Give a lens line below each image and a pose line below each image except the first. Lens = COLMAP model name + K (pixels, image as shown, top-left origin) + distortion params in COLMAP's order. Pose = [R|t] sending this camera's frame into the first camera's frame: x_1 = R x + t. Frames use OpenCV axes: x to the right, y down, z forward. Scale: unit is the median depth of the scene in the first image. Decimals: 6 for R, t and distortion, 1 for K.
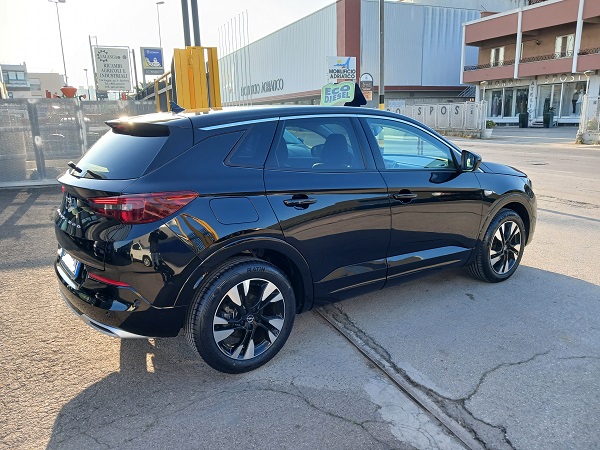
lens RADIAL K [[481.0, 0, 300.0], [0, 481.0, 225.0], [0, 0, 1]] dist [-0.000721, -0.004120]
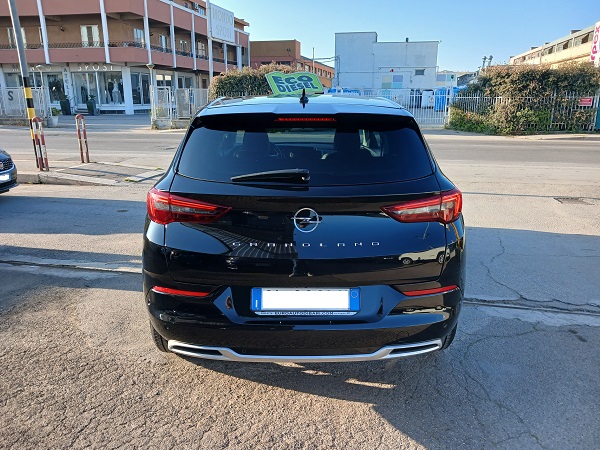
lens RADIAL K [[472.8, 0, 303.1], [0, 472.8, 227.4], [0, 0, 1]] dist [0.010517, -0.004330]
pose [[0.573201, -0.195461, 0.795761, -0.084837], [0.168767, 0.978473, 0.118774, -0.010172], [-0.801847, 0.066217, 0.593850, 0.046144]]
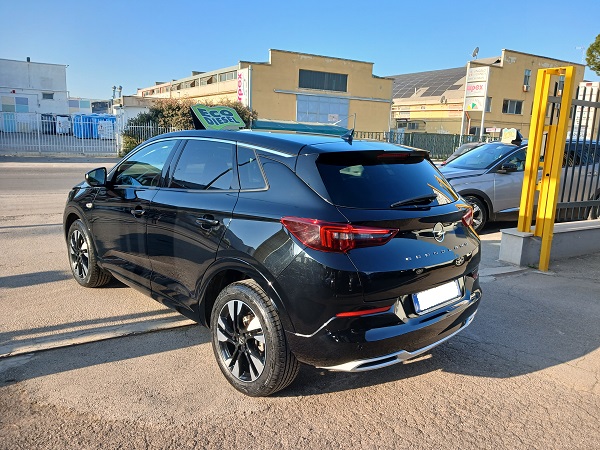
lens RADIAL K [[472.8, 0, 303.1], [0, 472.8, 227.4], [0, 0, 1]] dist [0.010517, -0.004330]
pose [[-0.141697, -0.177376, 0.973889, -0.108037], [0.184763, 0.961788, 0.202054, -0.023803], [-0.972515, 0.208569, -0.103510, 0.107716]]
